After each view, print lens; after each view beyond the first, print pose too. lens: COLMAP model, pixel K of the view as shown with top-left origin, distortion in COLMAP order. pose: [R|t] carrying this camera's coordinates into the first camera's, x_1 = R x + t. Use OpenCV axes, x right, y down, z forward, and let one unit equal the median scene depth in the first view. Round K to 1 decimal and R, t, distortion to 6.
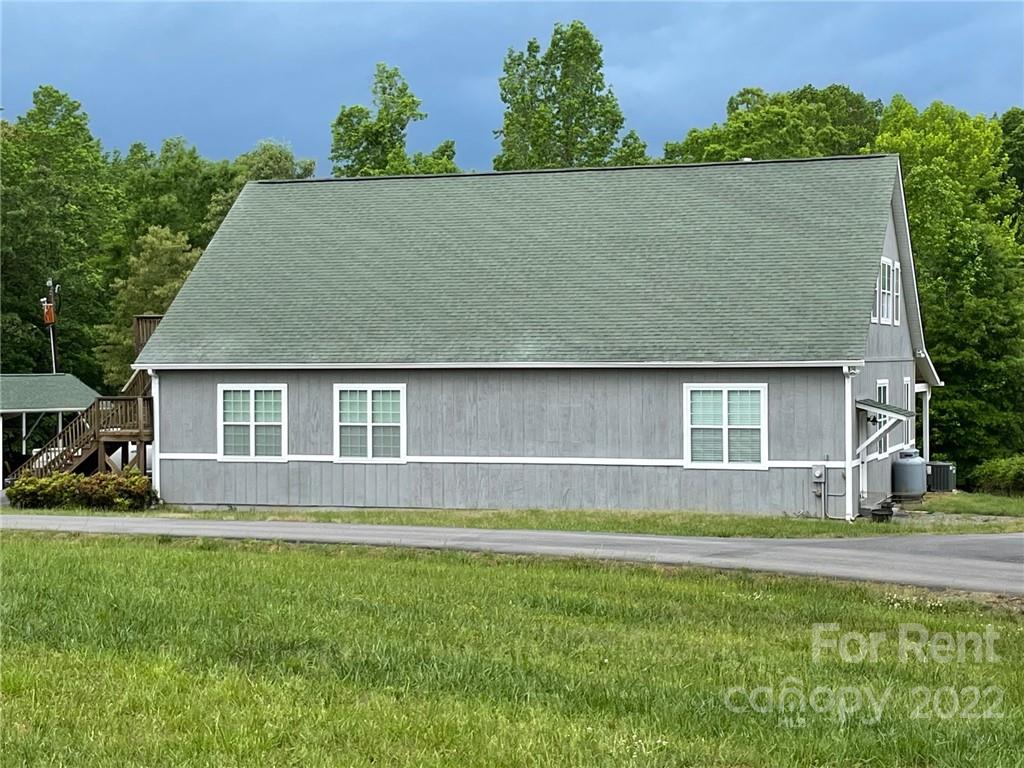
lens RADIAL K [[1824.0, 0, 512.0], [0, 1824.0, 384.0], [0, 0, 1]] dist [-0.006567, 0.006323]
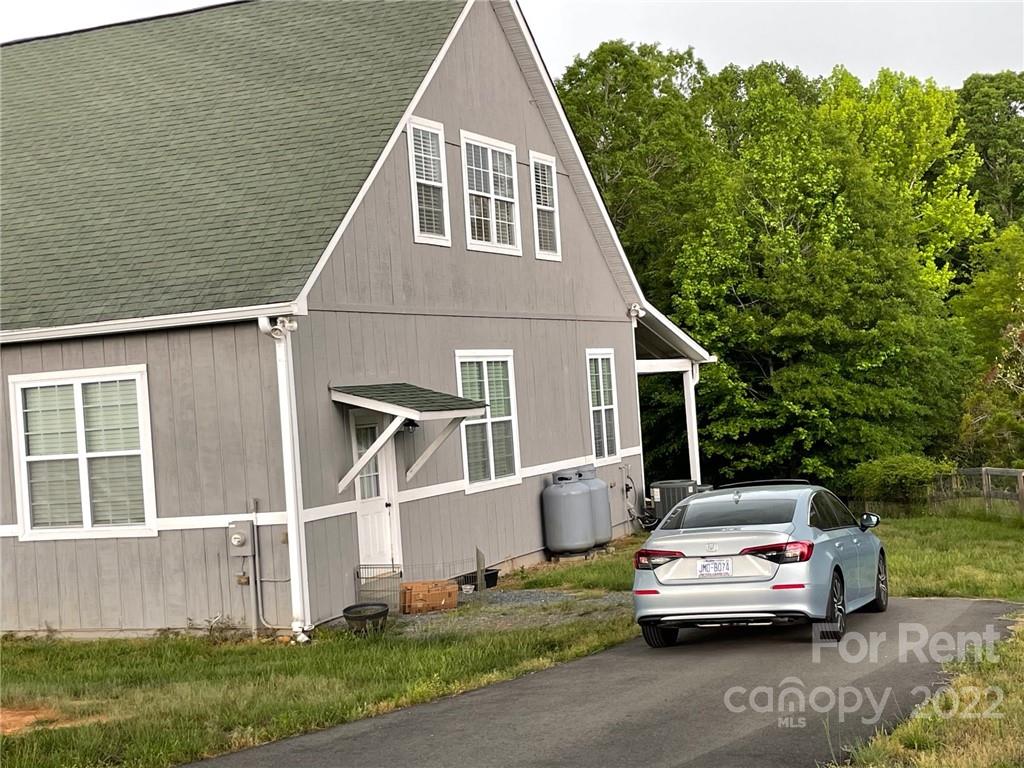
lens RADIAL K [[1608.9, 0, 512.0], [0, 1608.9, 384.0], [0, 0, 1]] dist [0.267495, -0.006178]
pose [[0.997407, -0.058075, -0.042513, 0.229152], [0.057653, 0.998275, -0.011086, 0.014186], [0.043084, 0.008607, 0.999034, 0.493636]]
